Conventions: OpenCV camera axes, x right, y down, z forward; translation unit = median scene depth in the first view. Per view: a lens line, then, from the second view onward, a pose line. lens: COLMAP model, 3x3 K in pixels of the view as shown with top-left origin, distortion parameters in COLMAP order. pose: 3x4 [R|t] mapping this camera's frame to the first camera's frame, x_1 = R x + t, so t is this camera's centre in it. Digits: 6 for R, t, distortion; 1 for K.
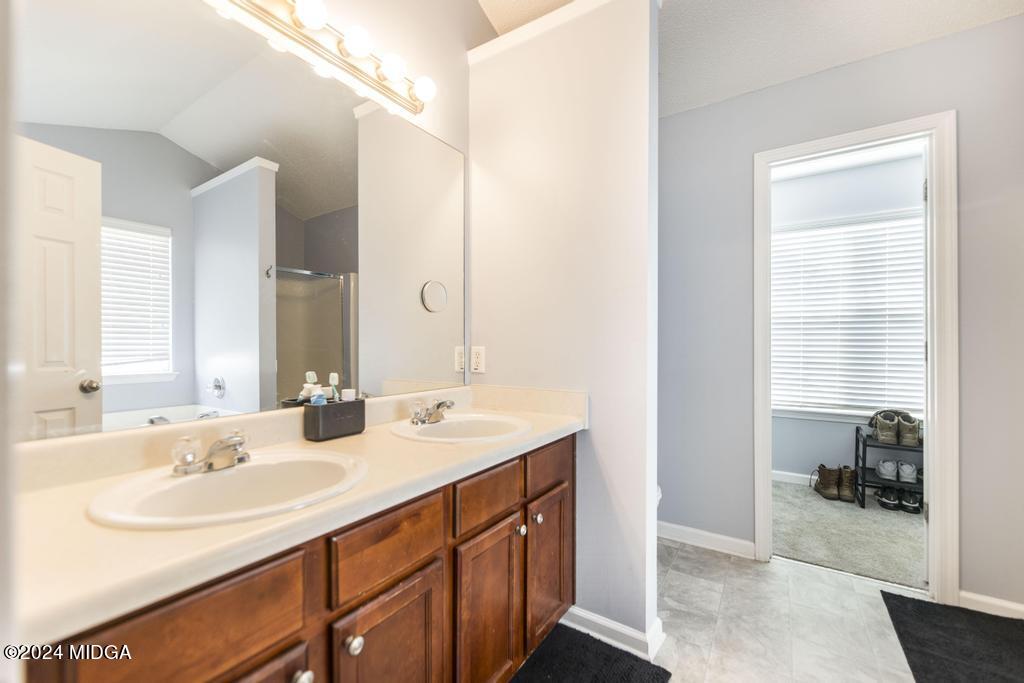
lens RADIAL K [[406.9, 0, 506.6], [0, 406.9, 341.7], [0, 0, 1]] dist [0.000239, 0.000189]
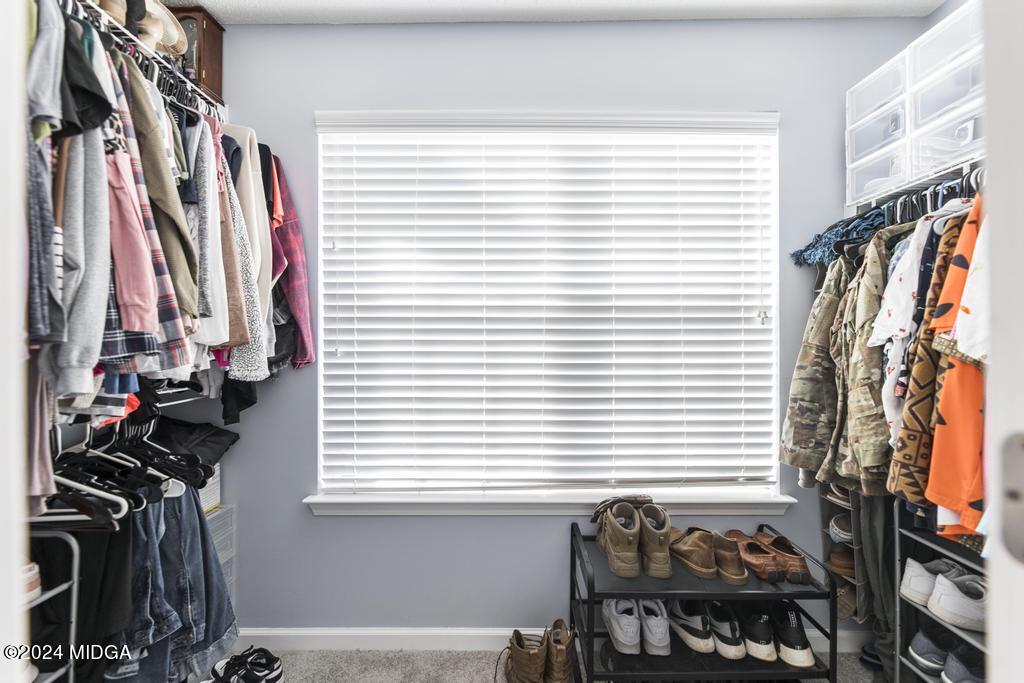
lens RADIAL K [[406.9, 0, 506.6], [0, 406.9, 341.7], [0, 0, 1]] dist [0.000239, 0.000189]
pose [[0.832549, -0.004360, 0.553934, 0.507081], [0.005073, 0.999987, 0.000247, -0.020557], [-0.553928, 0.002605, 0.832561, 0.617580]]
